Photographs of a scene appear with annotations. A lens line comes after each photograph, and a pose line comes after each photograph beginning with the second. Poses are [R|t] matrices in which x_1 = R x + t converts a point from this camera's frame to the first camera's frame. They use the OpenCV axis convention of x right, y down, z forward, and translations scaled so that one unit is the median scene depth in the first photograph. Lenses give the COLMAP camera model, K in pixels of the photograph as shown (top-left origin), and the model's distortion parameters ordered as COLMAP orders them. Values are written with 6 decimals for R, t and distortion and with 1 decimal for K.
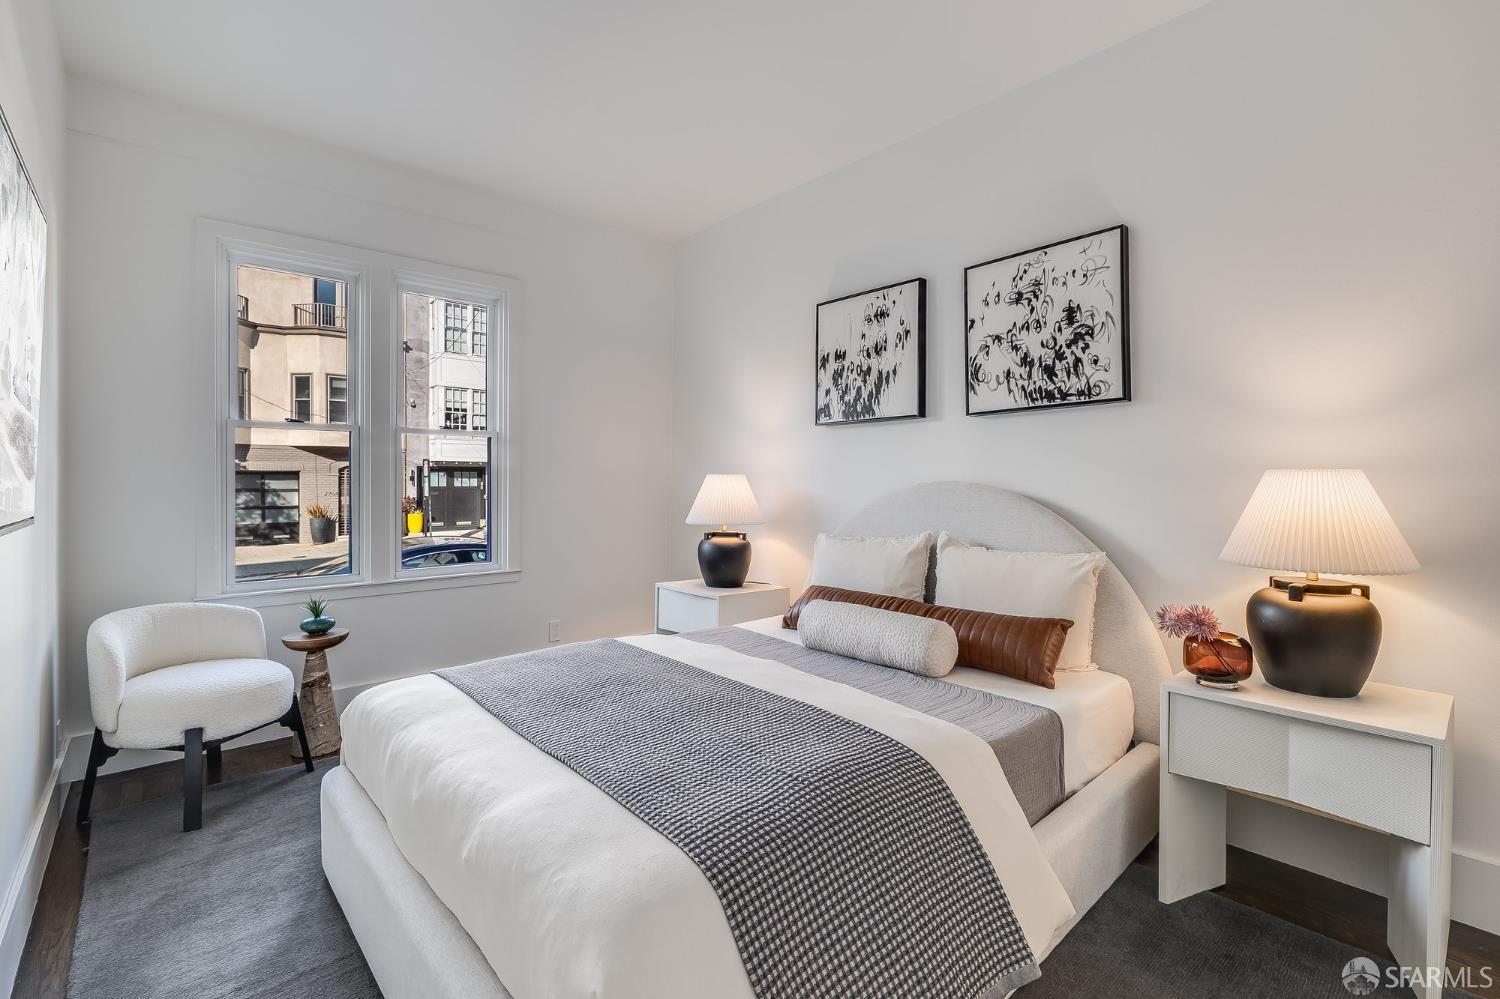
lens RADIAL K [[676.2, 0, 762.8], [0, 676.2, 489.9], [0, 0, 1]] dist [0.004364, 0.000384]
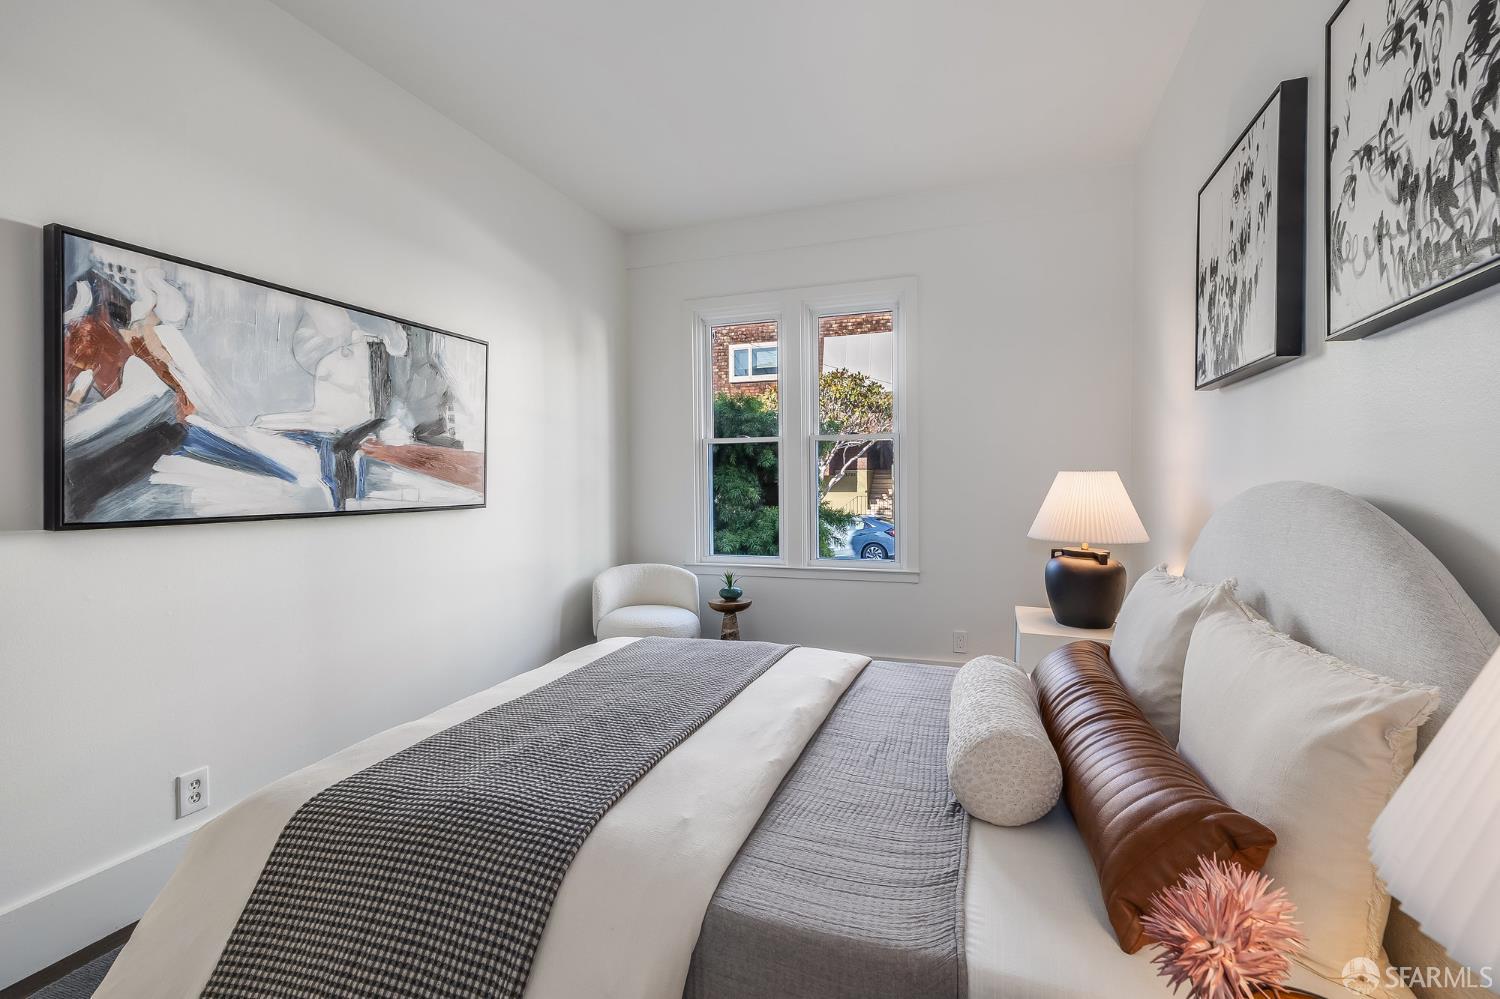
lens RADIAL K [[676.2, 0, 758.5], [0, 676.2, 494.4], [0, 0, 1]] dist [0.004364, 0.000384]
pose [[0.476123, 0.012920, -0.879284, 0.555362], [-0.002938, 0.999910, 0.013102, -0.009408], [0.879374, -0.003654, 0.476118, 0.455411]]
